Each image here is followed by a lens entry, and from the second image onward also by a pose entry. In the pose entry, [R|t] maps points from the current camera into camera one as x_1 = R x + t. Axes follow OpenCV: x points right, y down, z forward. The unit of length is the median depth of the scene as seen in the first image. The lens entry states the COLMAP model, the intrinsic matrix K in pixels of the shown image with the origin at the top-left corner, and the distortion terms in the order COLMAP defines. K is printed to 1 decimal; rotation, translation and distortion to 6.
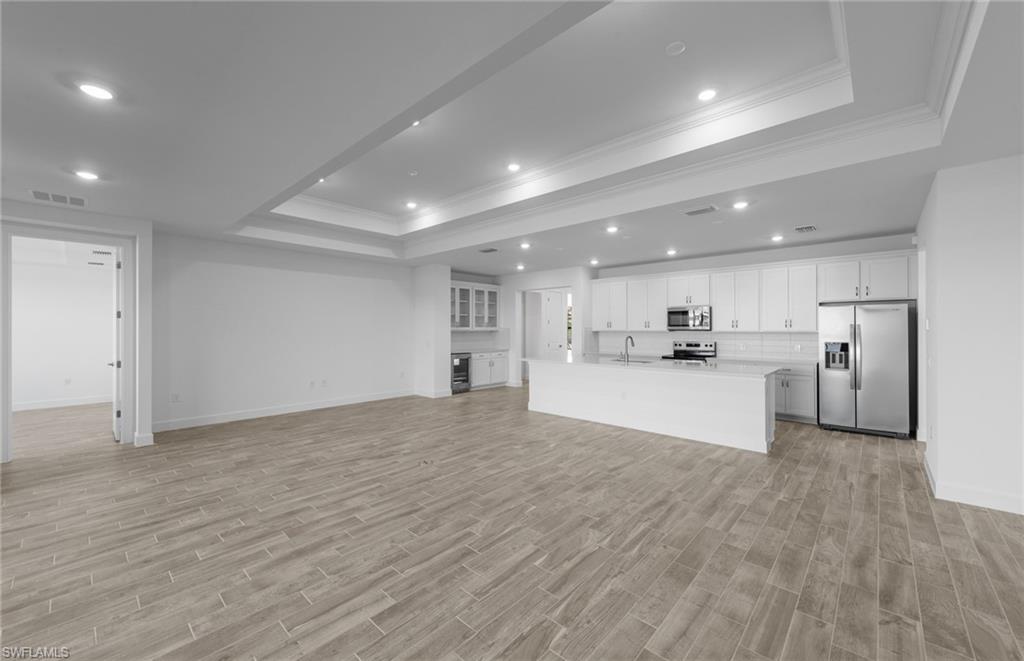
lens RADIAL K [[398.8, 0, 511.3], [0, 398.8, 333.1], [0, 0, 1]] dist [0.006805, -0.000123]
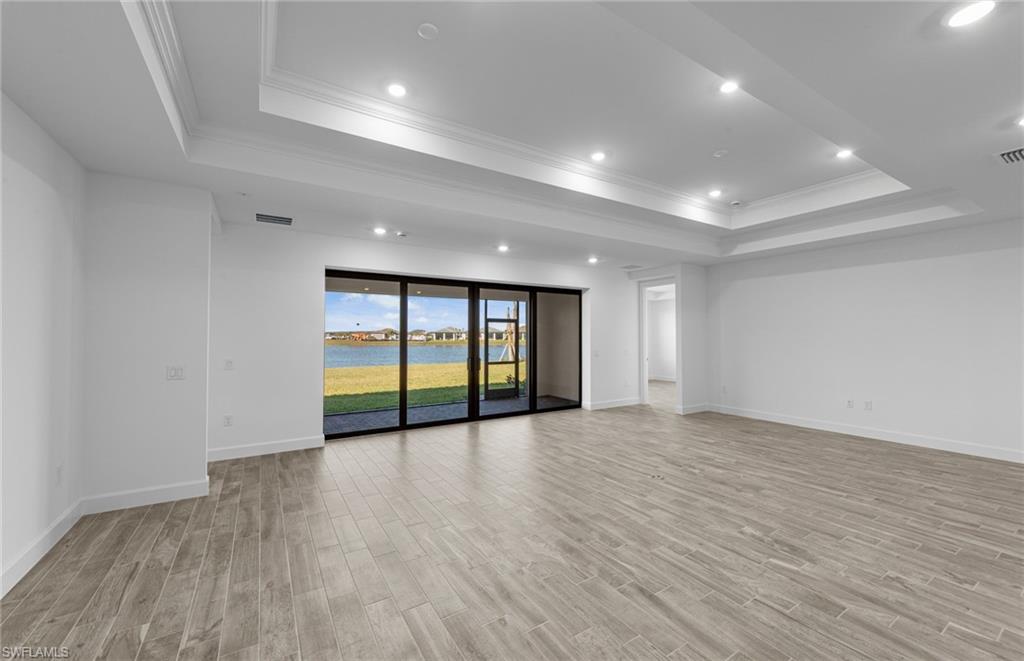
lens RADIAL K [[398.8, 0, 511.4], [0, 398.8, 331.4], [0, 0, 1]] dist [0.006805, -0.000123]
pose [[-0.265179, -0.010168, -0.964146, 0.548789], [-0.010764, 0.999913, -0.007584, -0.006892], [0.964139, 0.008367, -0.265265, 0.632935]]
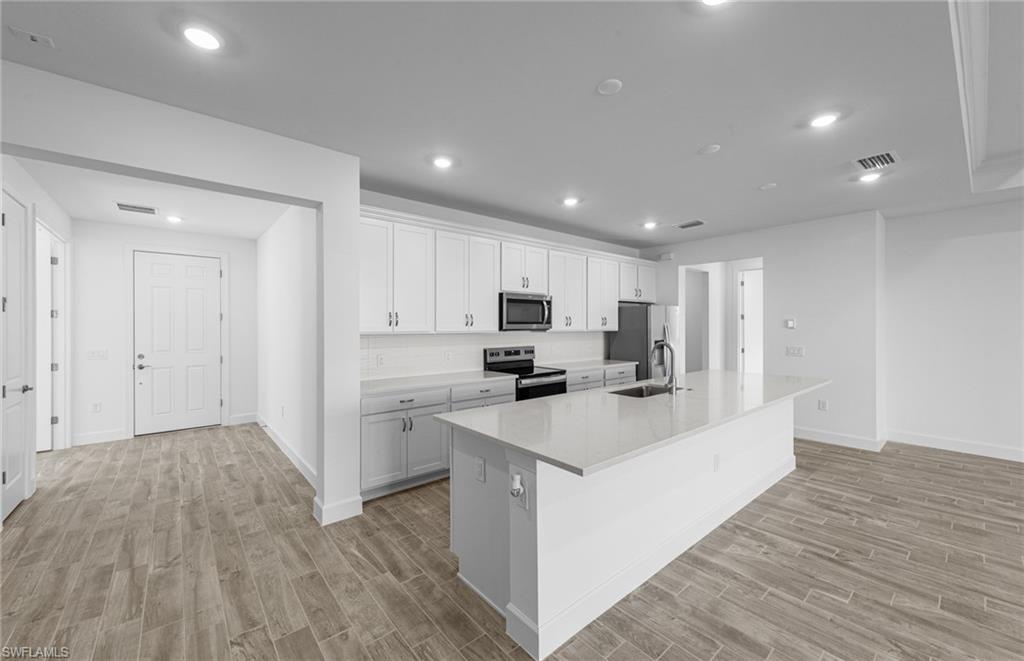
lens RADIAL K [[398.8, 0, 512.8], [0, 398.8, 324.2], [0, 0, 1]] dist [0.006805, -0.000123]
pose [[0.121954, 0.005280, 0.992522, -0.234906], [0.015159, 0.999859, -0.007181, -0.014812], [-0.992420, 0.015922, 0.121857, 1.125790]]
